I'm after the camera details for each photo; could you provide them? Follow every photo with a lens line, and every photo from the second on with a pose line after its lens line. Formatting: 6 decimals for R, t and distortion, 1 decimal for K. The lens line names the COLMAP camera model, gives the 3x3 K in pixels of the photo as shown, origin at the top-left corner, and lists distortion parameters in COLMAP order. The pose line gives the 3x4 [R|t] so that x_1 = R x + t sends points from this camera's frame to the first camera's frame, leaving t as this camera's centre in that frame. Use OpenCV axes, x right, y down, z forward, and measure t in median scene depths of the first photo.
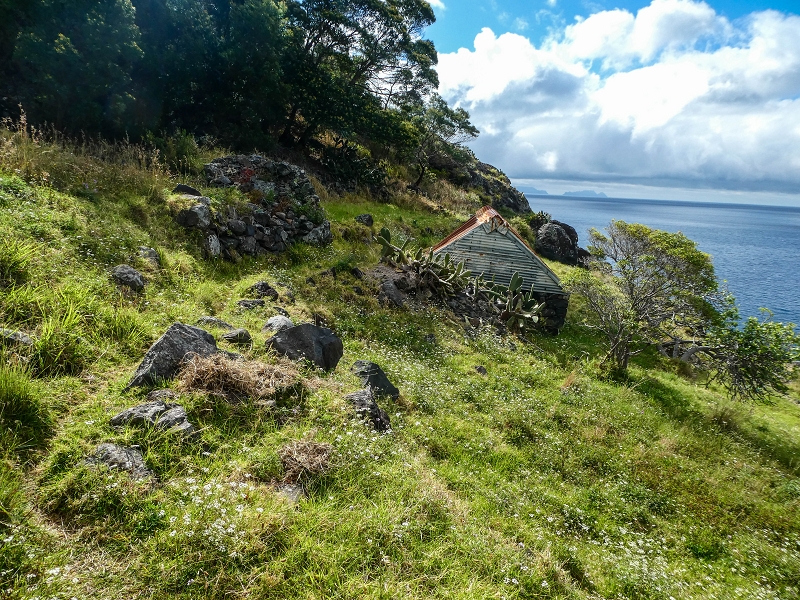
lens RADIAL K [[600.8, 0, 400.5], [0, 600.8, 300.0], [0, 0, 1]] dist [0.004611, 0.004825]
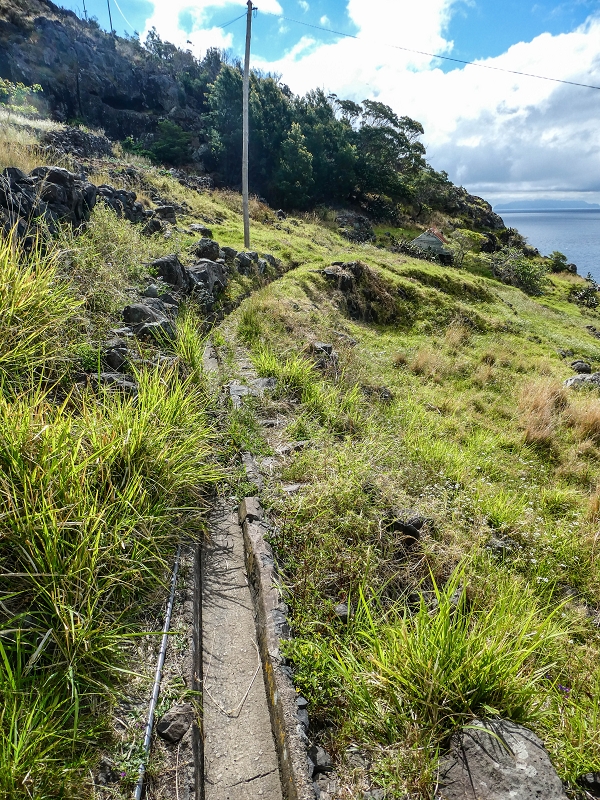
lens RADIAL K [[600.8, 0, 300.2], [0, 600.8, 400.4], [0, 0, 1]] dist [0.004611, 0.004825]
pose [[0.976664, 0.006214, -0.214685, 0.088438], [0.018588, 0.993385, 0.113315, 0.182467], [0.213969, -0.114661, 0.970088, -1.105988]]
